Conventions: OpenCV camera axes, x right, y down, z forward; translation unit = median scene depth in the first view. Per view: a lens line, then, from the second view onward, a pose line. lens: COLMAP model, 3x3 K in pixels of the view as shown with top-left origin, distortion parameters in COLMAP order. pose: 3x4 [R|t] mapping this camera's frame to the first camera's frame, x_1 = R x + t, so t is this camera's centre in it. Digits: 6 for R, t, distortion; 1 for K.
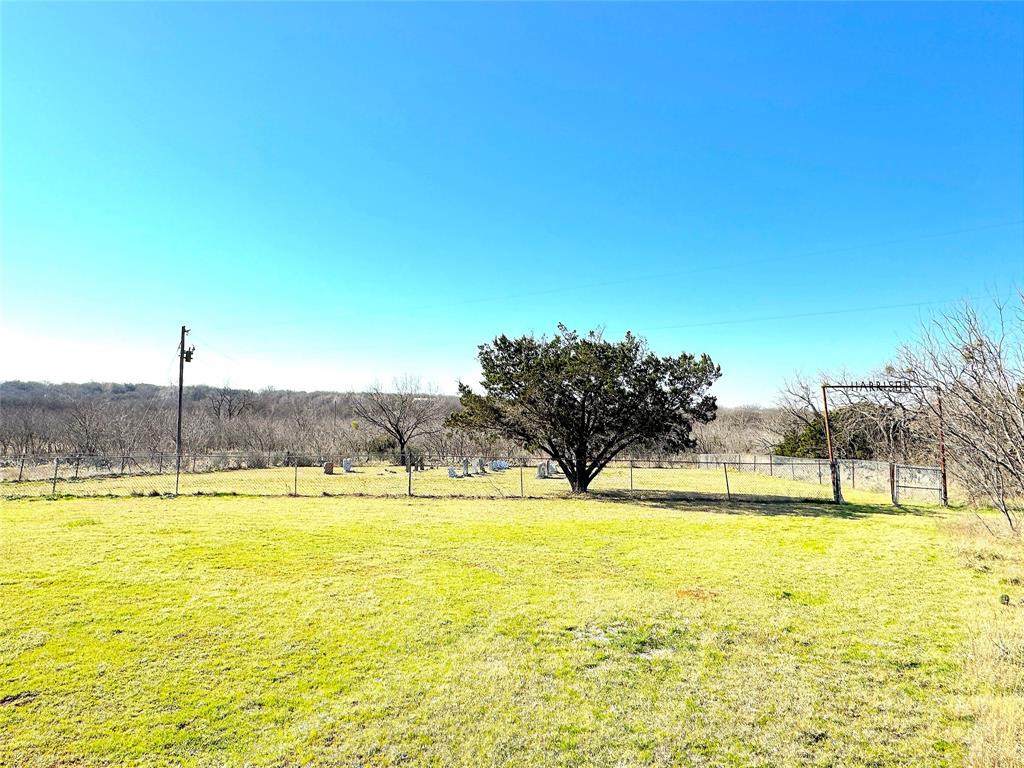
lens RADIAL K [[670.0, 0, 511.8], [0, 670.0, 385.0], [0, 0, 1]] dist [0.003335, -0.000896]
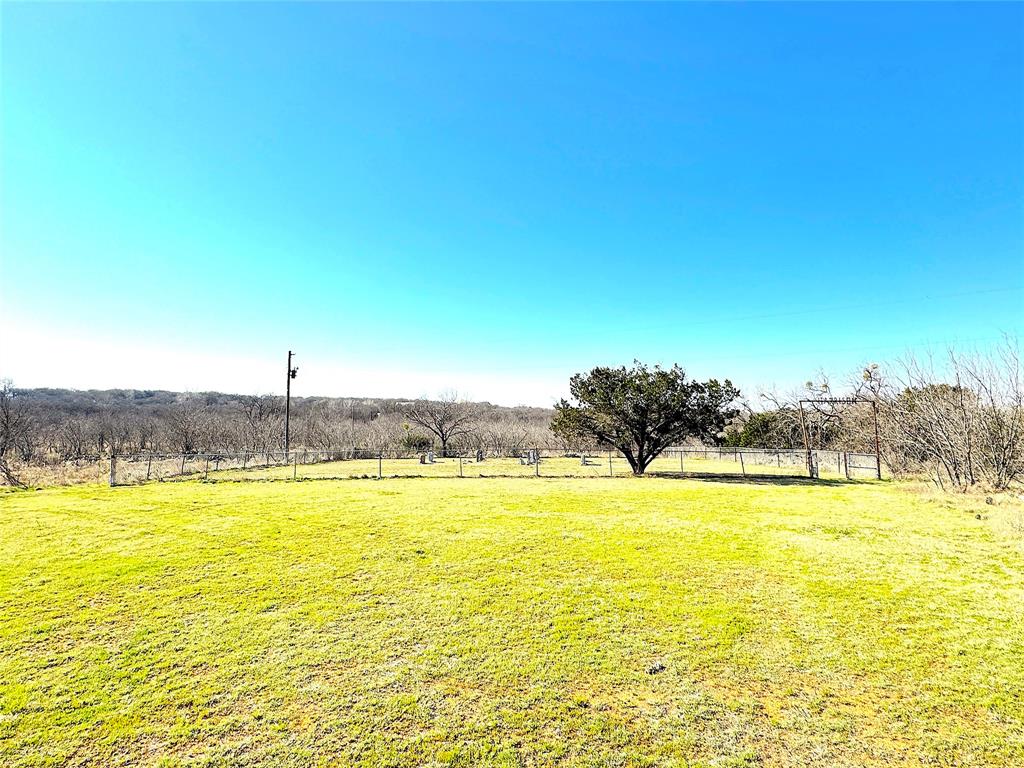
lens RADIAL K [[559.1, 0, 511.7], [0, 559.1, 383.9], [0, 0, 1]] dist [0.001943, 0.000937]
pose [[0.997213, 0.001111, 0.074603, -0.160338], [-0.000211, 0.999927, -0.012070, -0.012105], [-0.074611, 0.012021, 0.997140, -0.118115]]
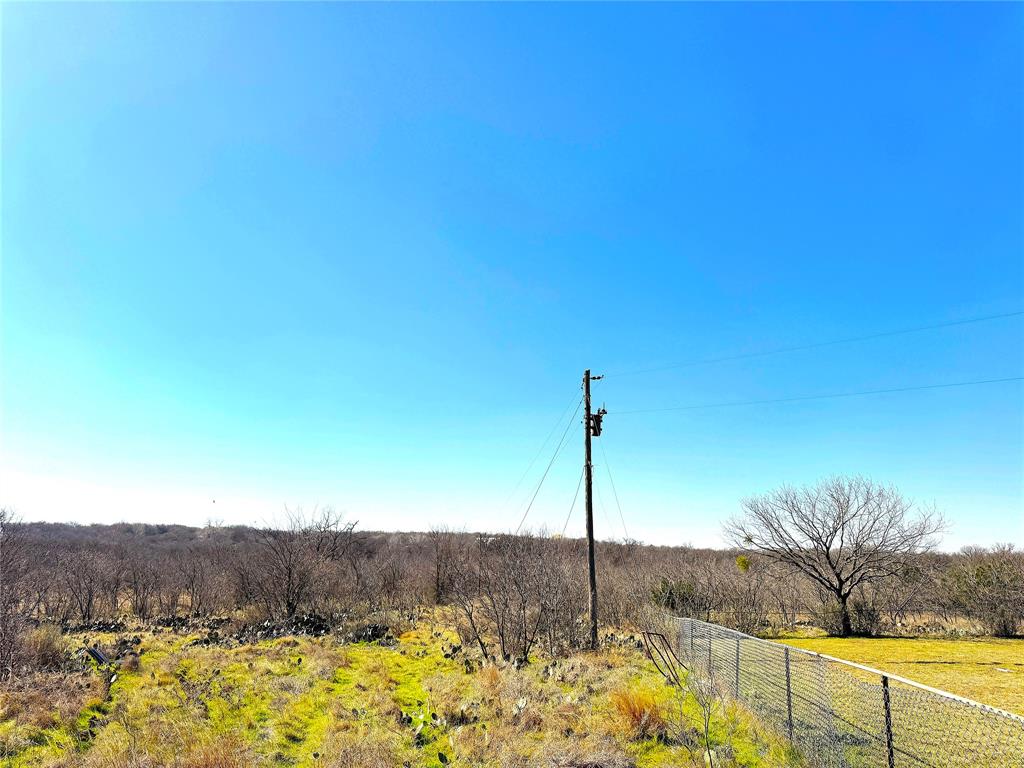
lens RADIAL K [[709.7, 0, 509.9], [0, 709.7, 384.0], [0, 0, 1]] dist [-0.001418, -0.004069]
pose [[0.998959, -0.015150, -0.043022, -0.587699], [0.006379, 0.980360, -0.197111, 0.038411], [0.045163, 0.196632, 0.979437, 0.499619]]
